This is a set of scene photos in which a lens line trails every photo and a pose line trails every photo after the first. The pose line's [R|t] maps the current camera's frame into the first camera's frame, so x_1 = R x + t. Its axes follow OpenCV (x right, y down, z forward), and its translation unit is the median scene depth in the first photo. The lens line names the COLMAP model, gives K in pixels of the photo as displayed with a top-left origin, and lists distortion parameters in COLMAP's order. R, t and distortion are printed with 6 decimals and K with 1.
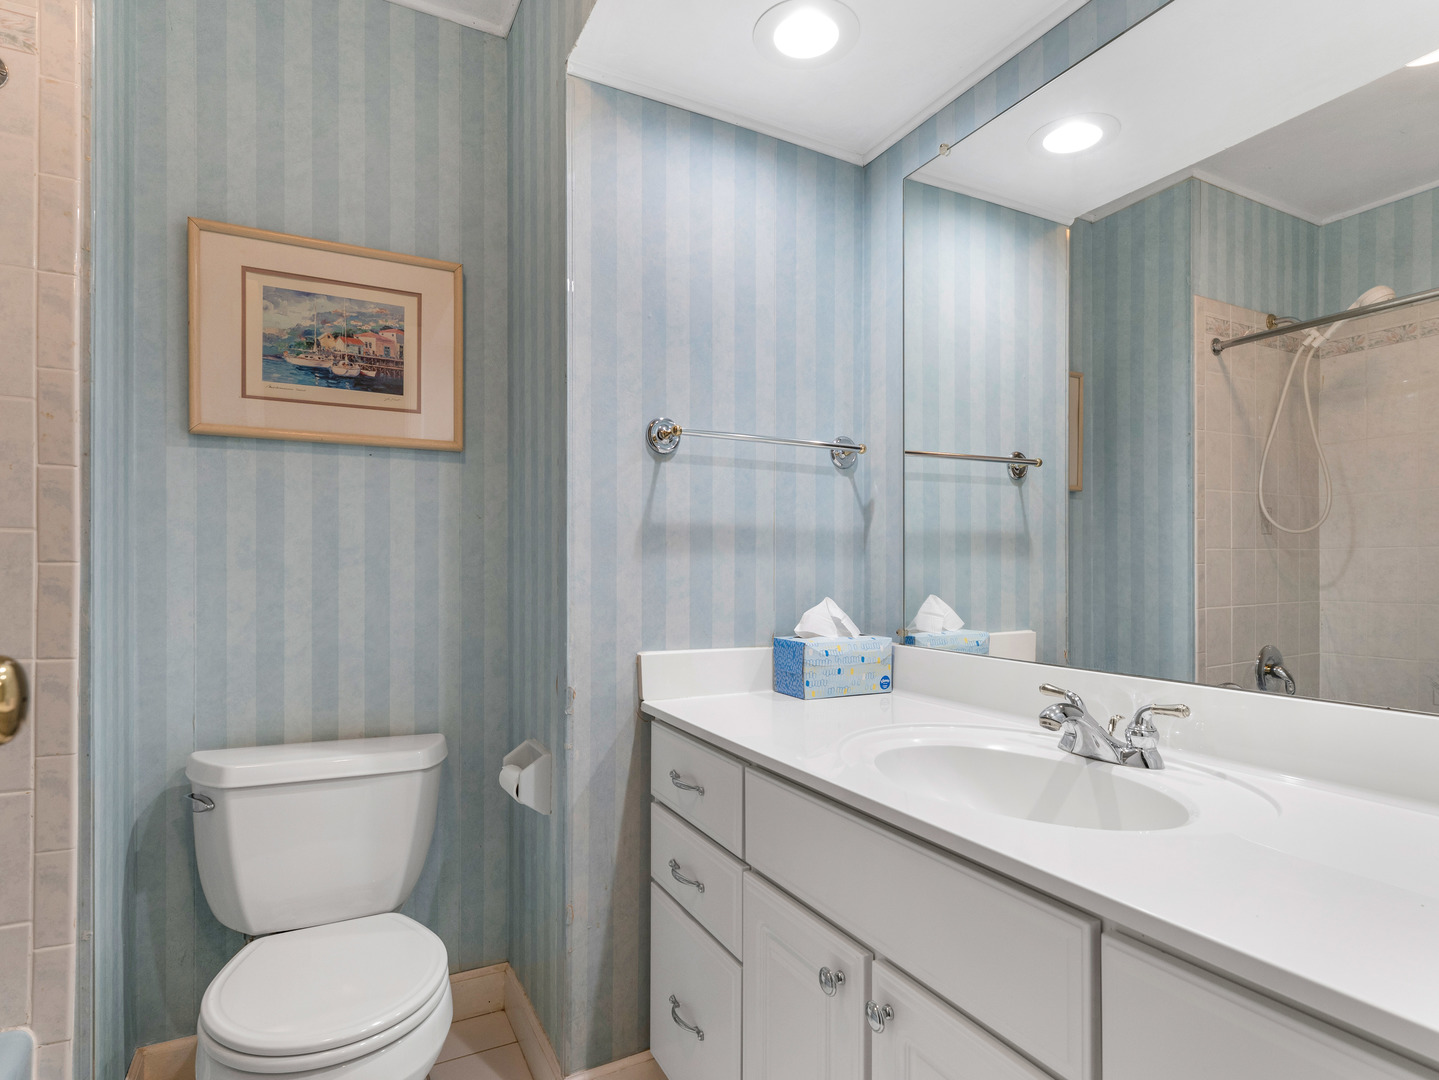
lens RADIAL K [[759.4, 0, 714.0], [0, 759.4, 567.4], [0, 0, 1]] dist [-0.001165, 0.000395]
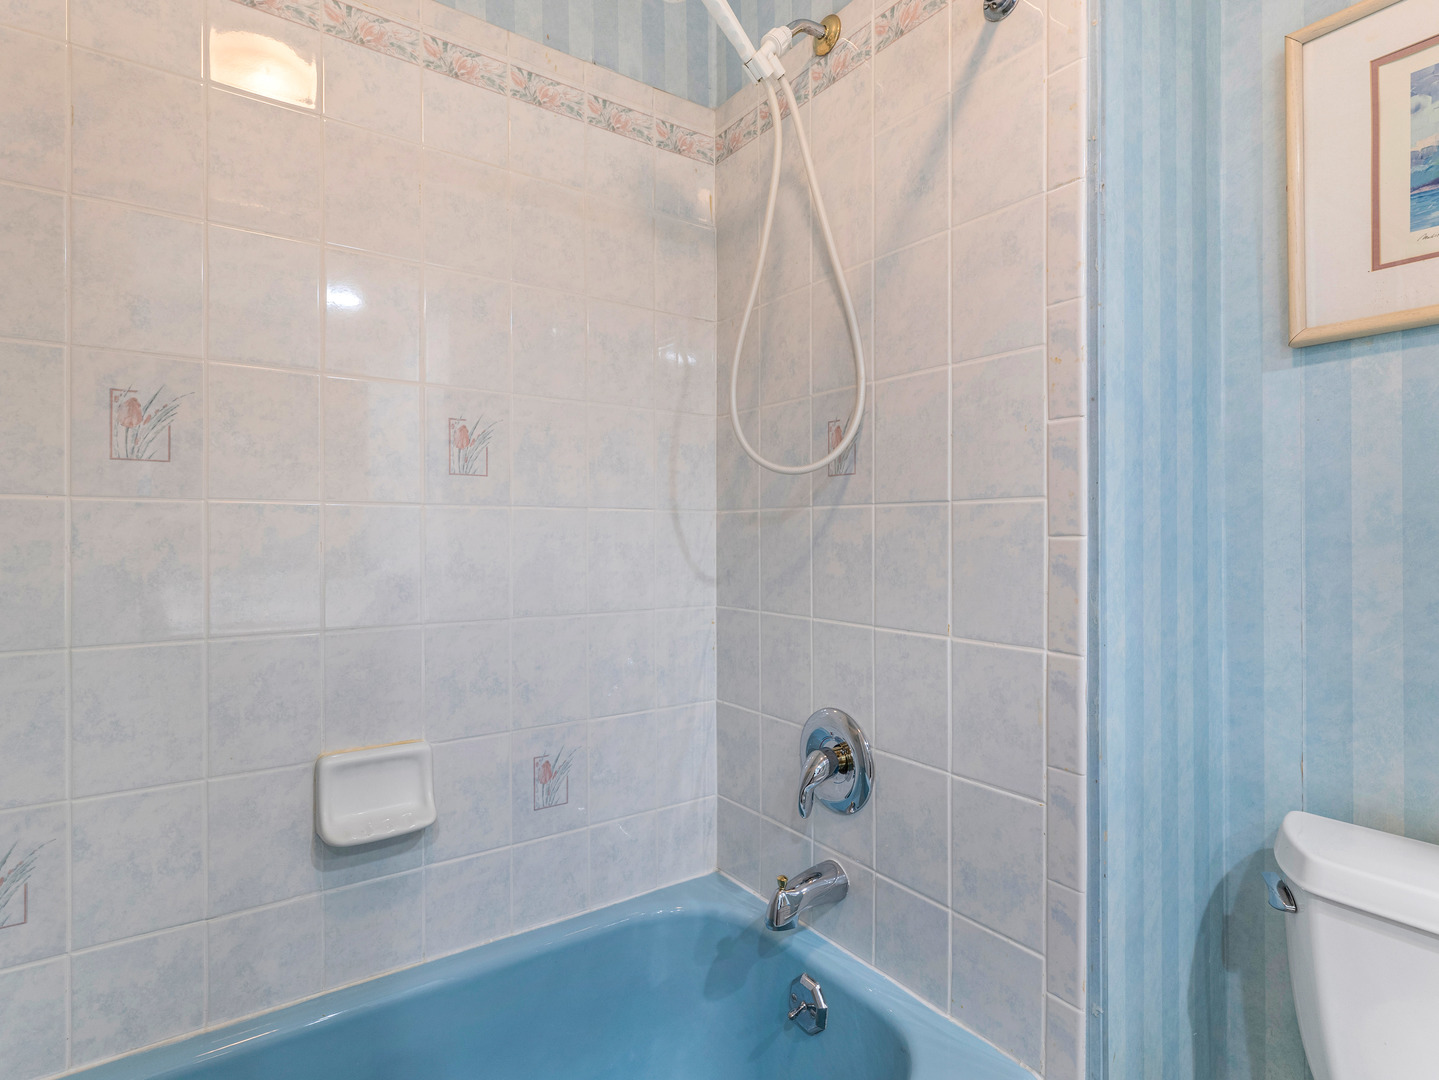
lens RADIAL K [[759.4, 0, 721.8], [0, 759.4, 536.7], [0, 0, 1]] dist [-0.001165, 0.000395]
pose [[0.136214, -0.002646, -0.990676, -0.076933], [0.004425, 0.999988, -0.002063, -0.004807], [0.990670, -0.004103, 0.136224, 0.398352]]
